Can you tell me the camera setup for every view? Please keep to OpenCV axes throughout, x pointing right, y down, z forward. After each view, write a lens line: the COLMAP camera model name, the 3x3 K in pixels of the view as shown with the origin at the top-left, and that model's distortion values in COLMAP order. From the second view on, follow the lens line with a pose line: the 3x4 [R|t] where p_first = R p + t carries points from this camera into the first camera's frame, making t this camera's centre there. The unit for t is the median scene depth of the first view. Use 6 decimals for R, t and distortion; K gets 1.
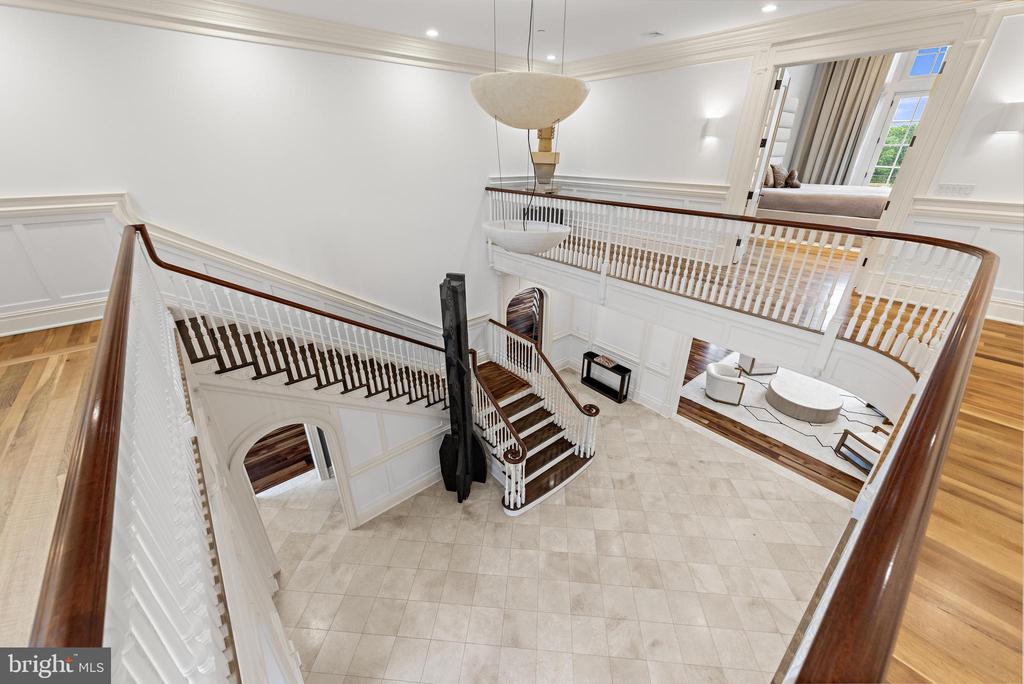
lens RADIAL K [[393.3, 0, 515.1], [0, 393.3, 338.0], [0, 0, 1]] dist [0.000289, -0.000022]
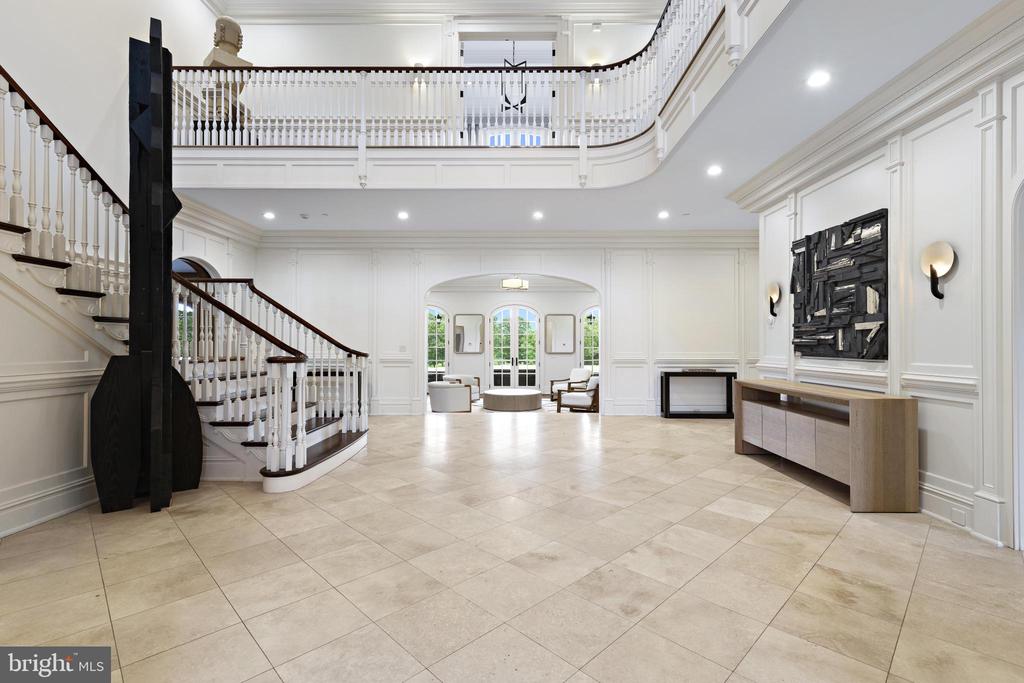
lens RADIAL K [[452.8, 0, 515.0], [0, 452.8, 341.8], [0, 0, 1]] dist [0.003910, 0.000401]
pose [[0.650307, -0.001551, 0.759670, -0.280607], [0.325229, 0.904289, -0.276562, 0.543273], [-0.686532, 0.426917, 0.588570, 0.335146]]
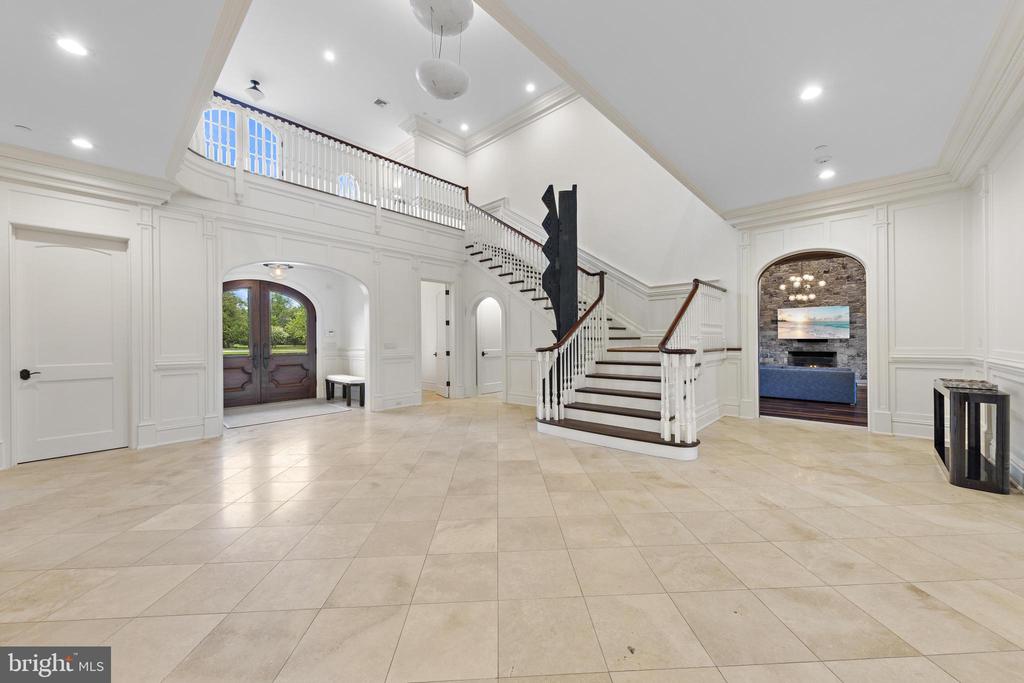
lens RADIAL K [[377.5, 0, 517.9], [0, 377.5, 339.8], [0, 0, 1]] dist [0.006347, -0.000158]
pose [[0.129917, -0.009249, -0.991482, 0.828707], [-0.411645, 0.909204, -0.062420, 0.341362], [0.902036, 0.416248, 0.114314, 0.783216]]
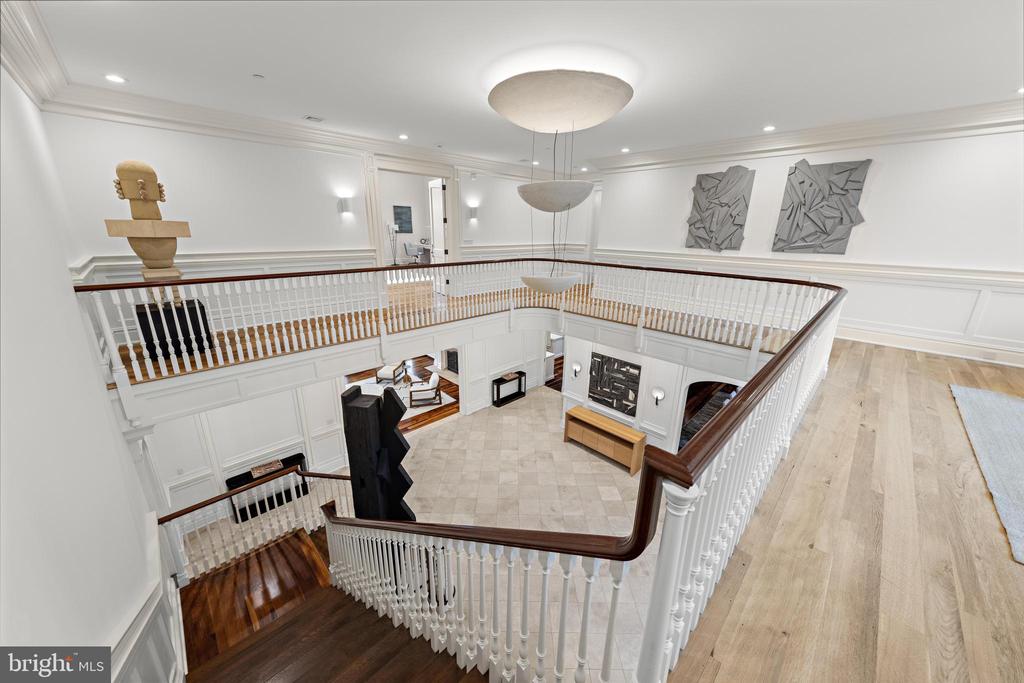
lens RADIAL K [[362.3, 0, 513.7], [0, 362.3, 339.5], [0, 0, 1]] dist [0.007136, 0.000012]
pose [[-0.076762, -0.298005, 0.951473, -0.653894], [0.407209, 0.861701, 0.302741, -0.277205], [-0.910104, 0.410687, 0.055205, 0.575913]]
